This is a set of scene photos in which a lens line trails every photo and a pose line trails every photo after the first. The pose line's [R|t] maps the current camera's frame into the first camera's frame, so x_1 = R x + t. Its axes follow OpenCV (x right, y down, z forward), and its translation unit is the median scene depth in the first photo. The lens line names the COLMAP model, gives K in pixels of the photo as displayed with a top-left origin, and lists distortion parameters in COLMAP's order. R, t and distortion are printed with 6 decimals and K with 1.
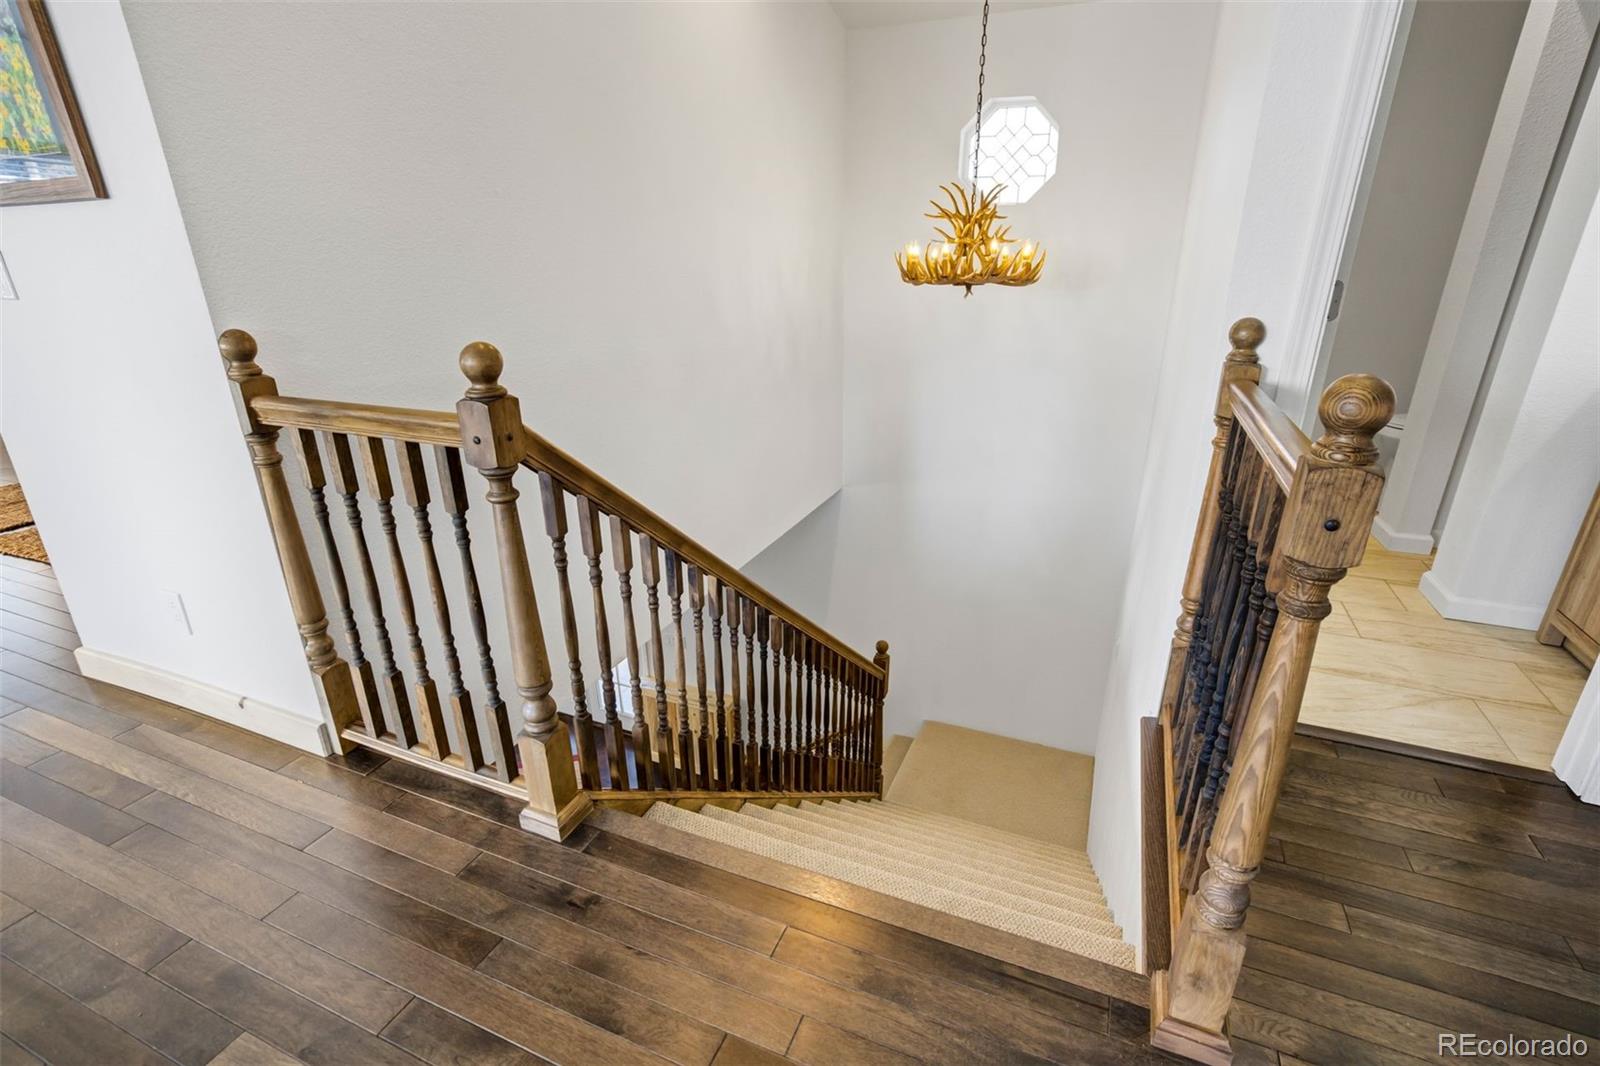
lens RADIAL K [[752.0, 0, 796.7], [0, 752.0, 543.0], [0, 0, 1]] dist [-0.020737, 0.011247]
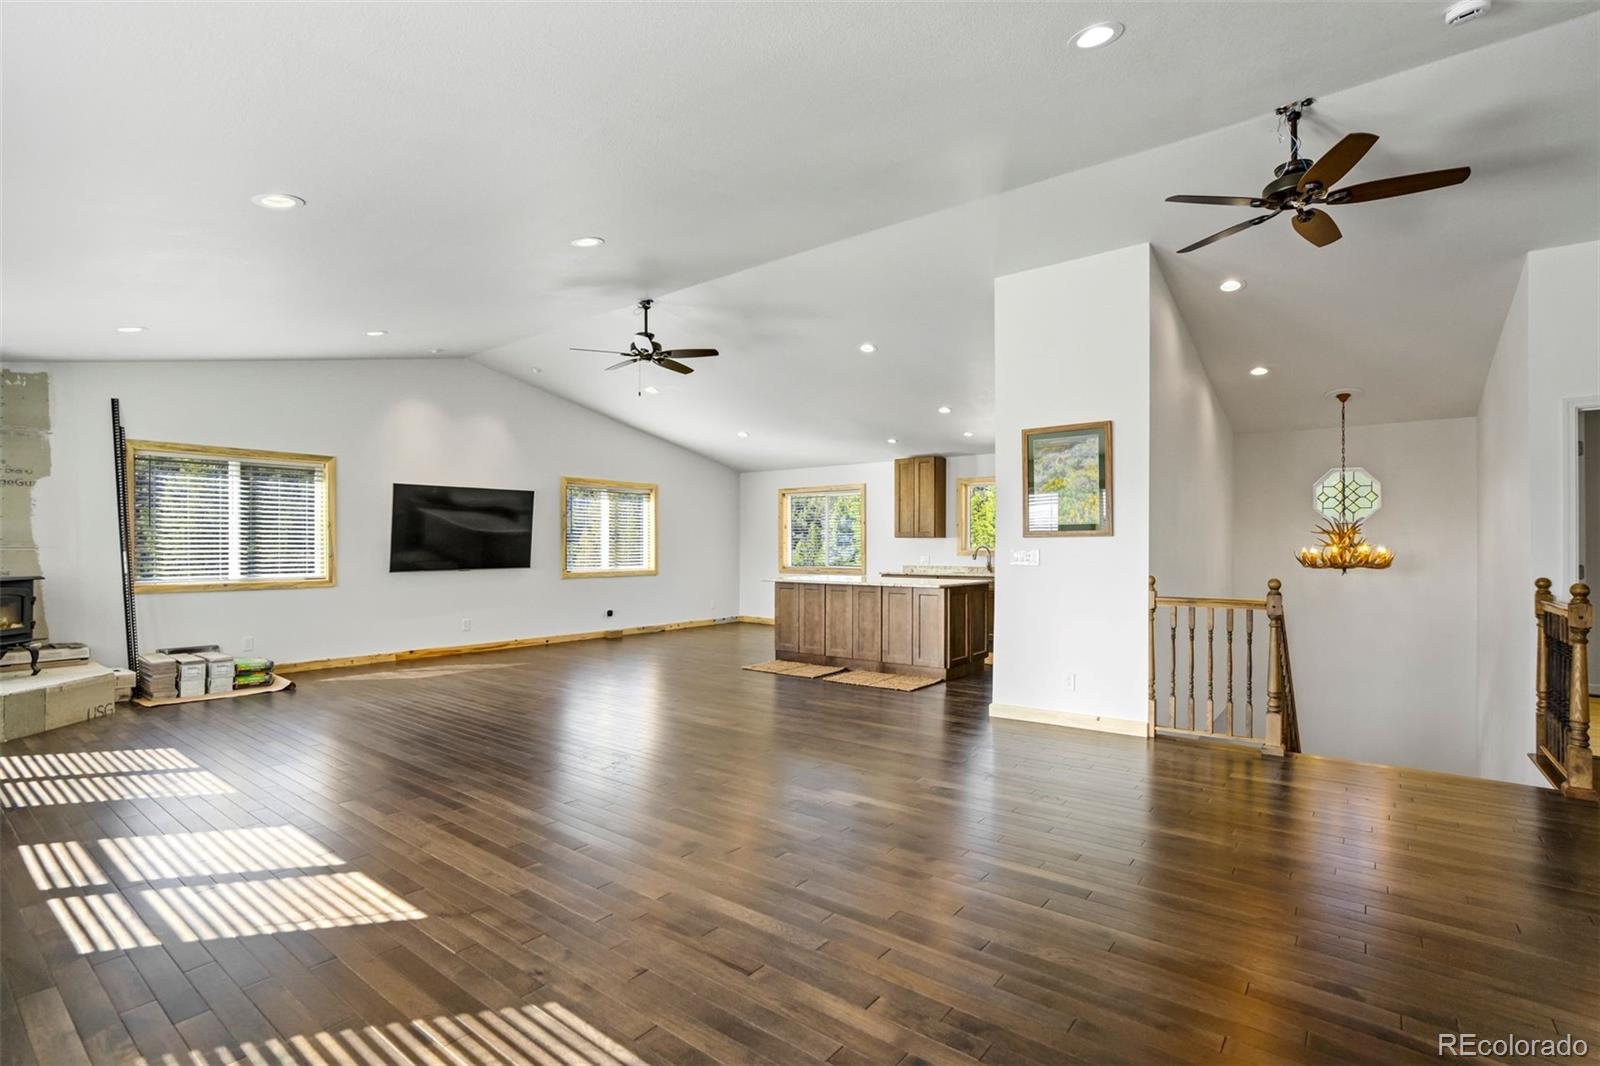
lens RADIAL K [[752.0, 0, 809.8], [0, 752.0, 541.4], [0, 0, 1]] dist [-0.020737, 0.011247]
pose [[0.970335, 0.008619, -0.241611, -0.623792], [-0.096023, 0.930898, -0.352431, 0.370249], [0.221878, 0.365176, 0.904111, -0.982318]]
